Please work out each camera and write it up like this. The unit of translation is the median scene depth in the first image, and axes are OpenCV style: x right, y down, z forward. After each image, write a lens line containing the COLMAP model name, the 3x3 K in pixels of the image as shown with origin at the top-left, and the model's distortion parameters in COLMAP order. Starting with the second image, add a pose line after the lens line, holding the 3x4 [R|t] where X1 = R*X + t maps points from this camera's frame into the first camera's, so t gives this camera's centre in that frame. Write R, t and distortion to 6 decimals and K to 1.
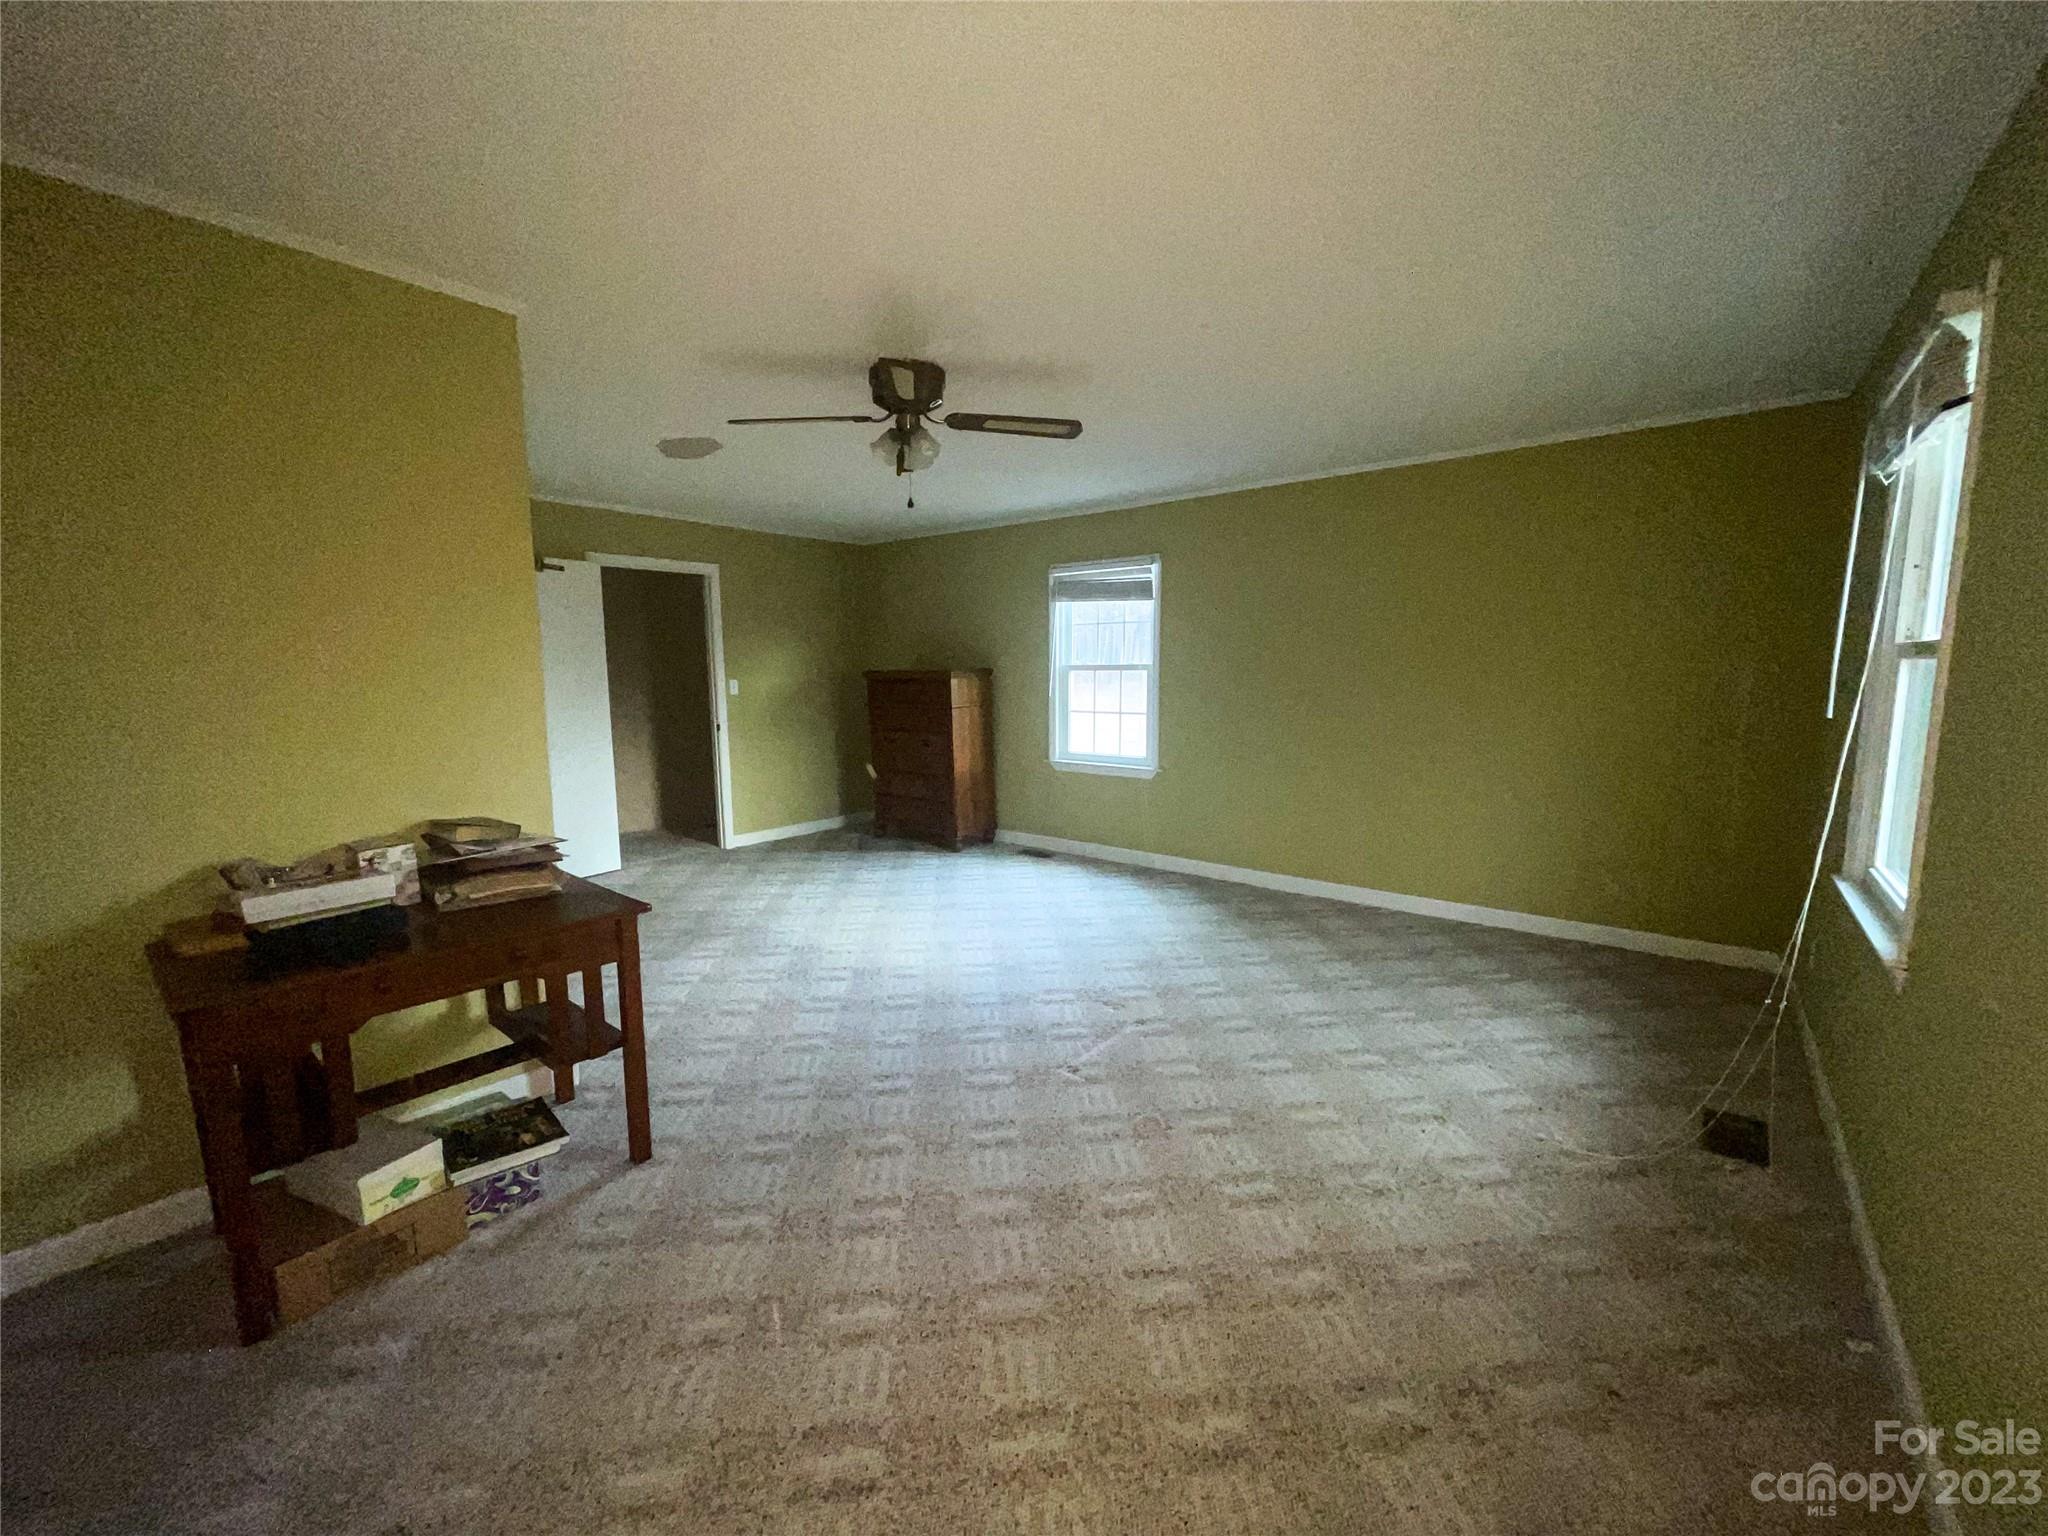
lens RADIAL K [[825.0, 0, 1027.8], [0, 825.0, 768.0], [0, 0, 1]] dist [-0.001559, 0.000362]
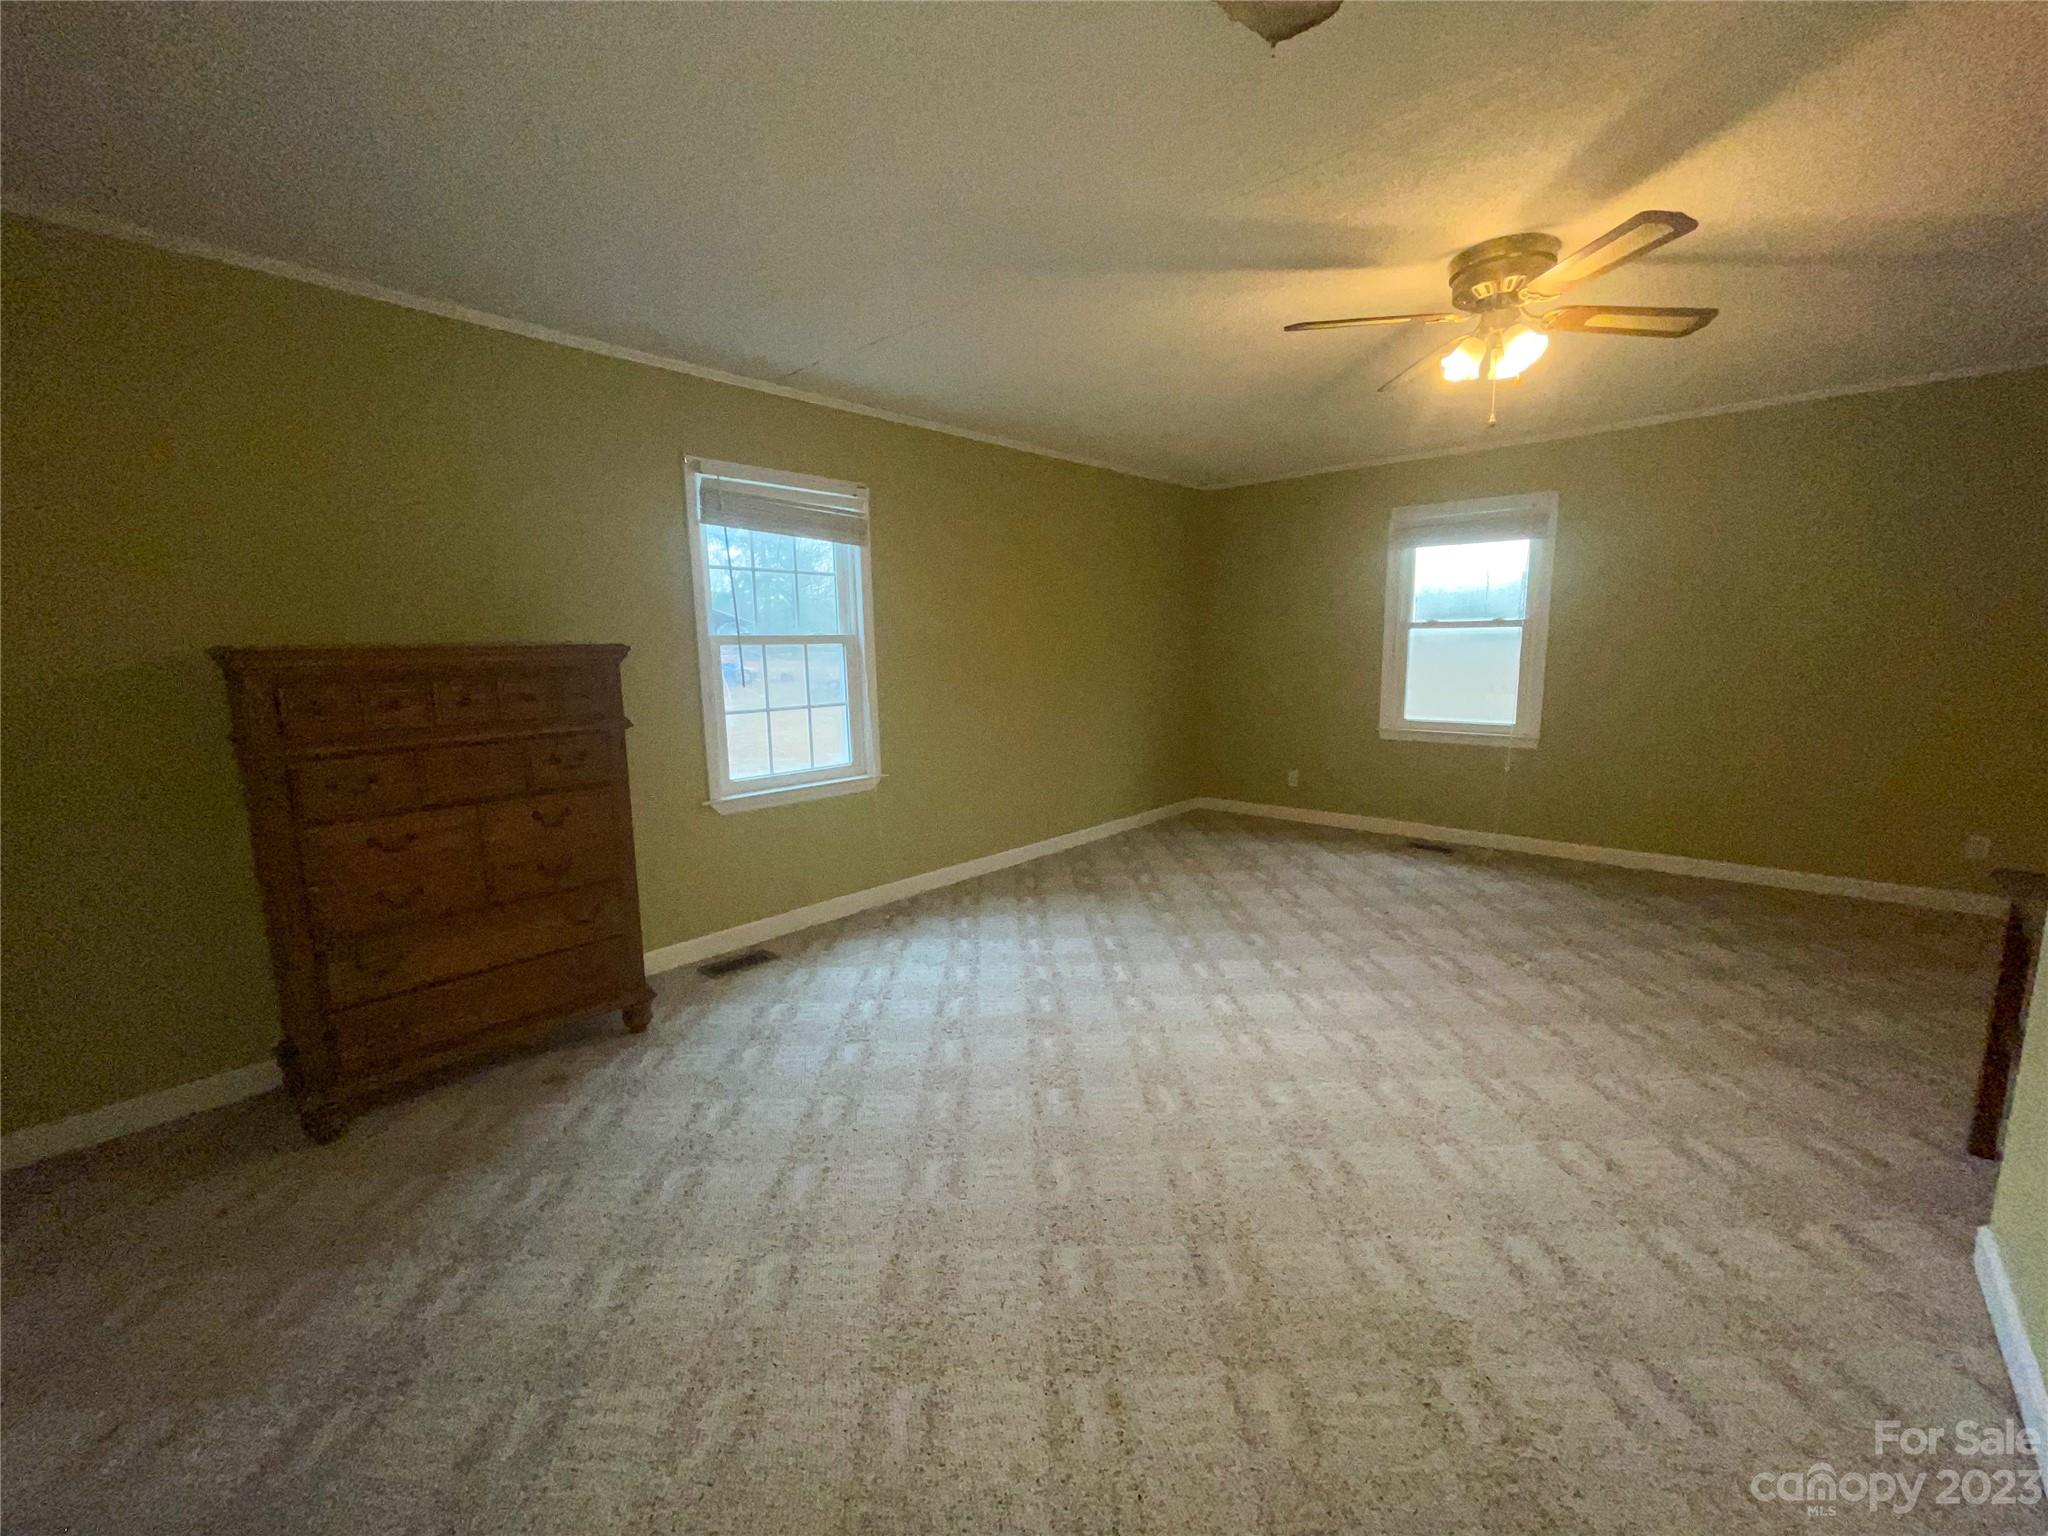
lens RADIAL K [[825.0, 0, 1022.5], [0, 825.0, 771.3], [0, 0, 1]] dist [-0.001559, 0.000362]
pose [[0.055734, -0.149454, 0.987197, -0.831877], [0.134915, 0.980793, 0.140867, -0.129446], [-0.989289, 0.125336, 0.074827, 1.170919]]
